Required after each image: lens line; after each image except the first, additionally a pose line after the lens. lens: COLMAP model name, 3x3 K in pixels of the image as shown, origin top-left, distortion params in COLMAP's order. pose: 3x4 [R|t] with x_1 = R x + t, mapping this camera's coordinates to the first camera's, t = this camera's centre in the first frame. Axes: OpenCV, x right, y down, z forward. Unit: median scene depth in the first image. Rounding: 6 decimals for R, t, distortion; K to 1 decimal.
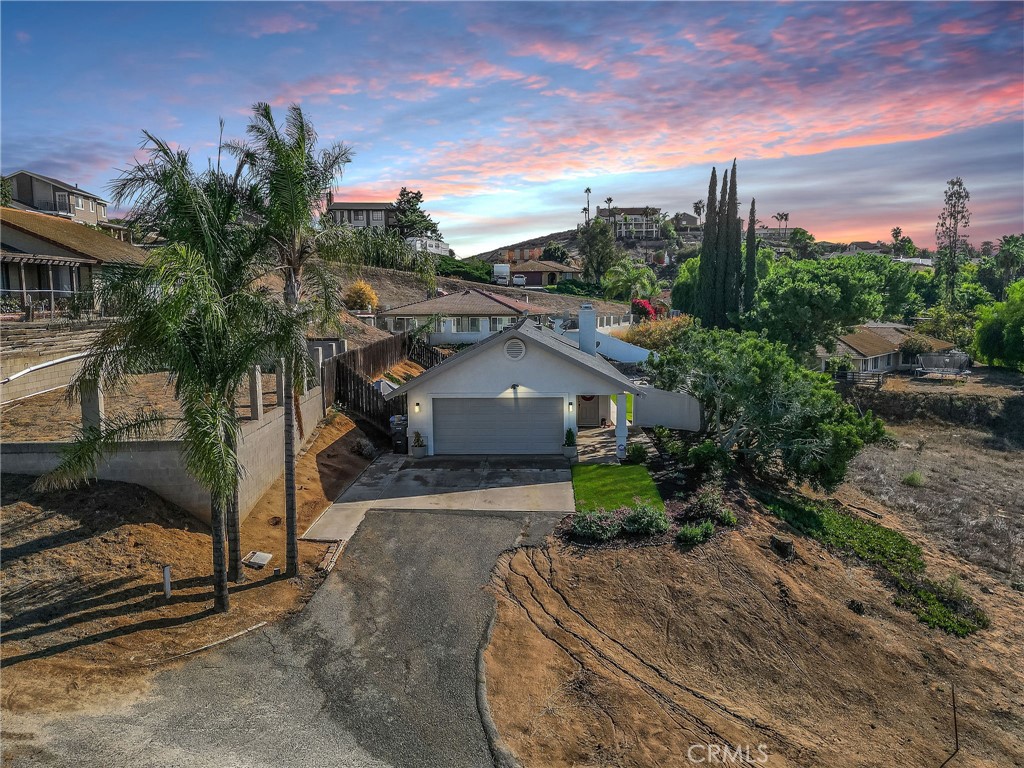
lens RADIAL K [[719.1, 0, 509.0], [0, 719.1, 384.7], [0, 0, 1]] dist [0.058664, -0.043846]
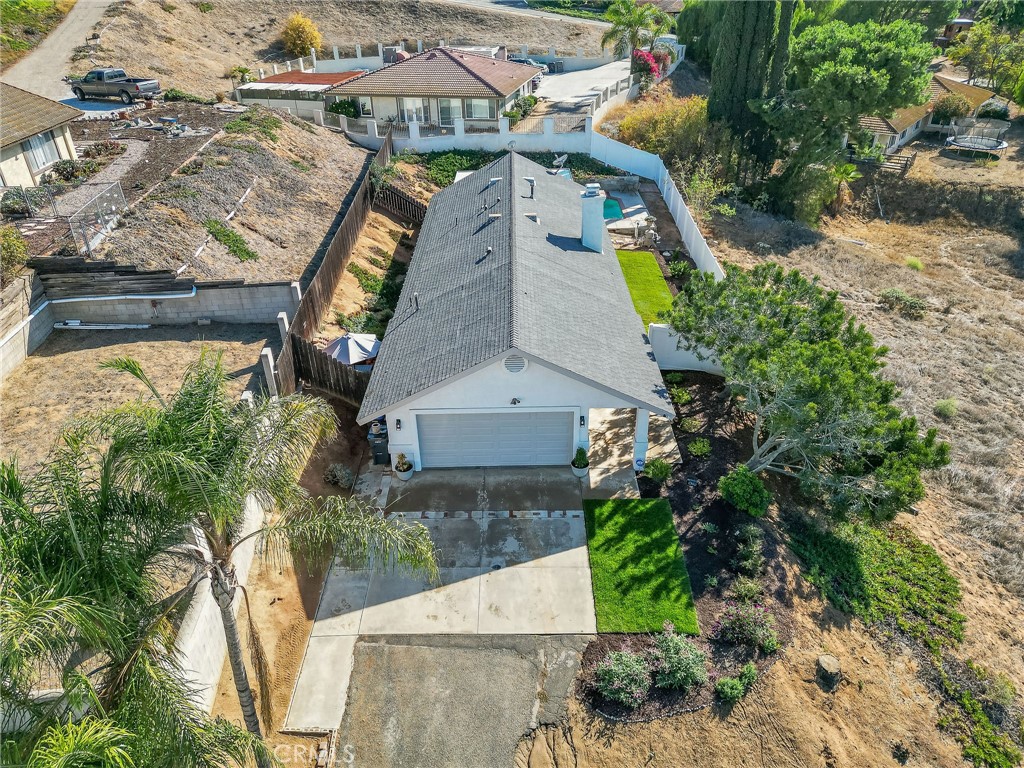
lens RADIAL K [[719.1, 0, 513.1], [0, 719.1, 384.8], [0, 0, 1]] dist [0.058664, -0.043846]
pose [[0.998877, -0.032917, 0.034078, -0.022193], [0.015709, 0.908657, 0.417247, -0.362645], [-0.044699, -0.416243, 0.908154, 0.263257]]
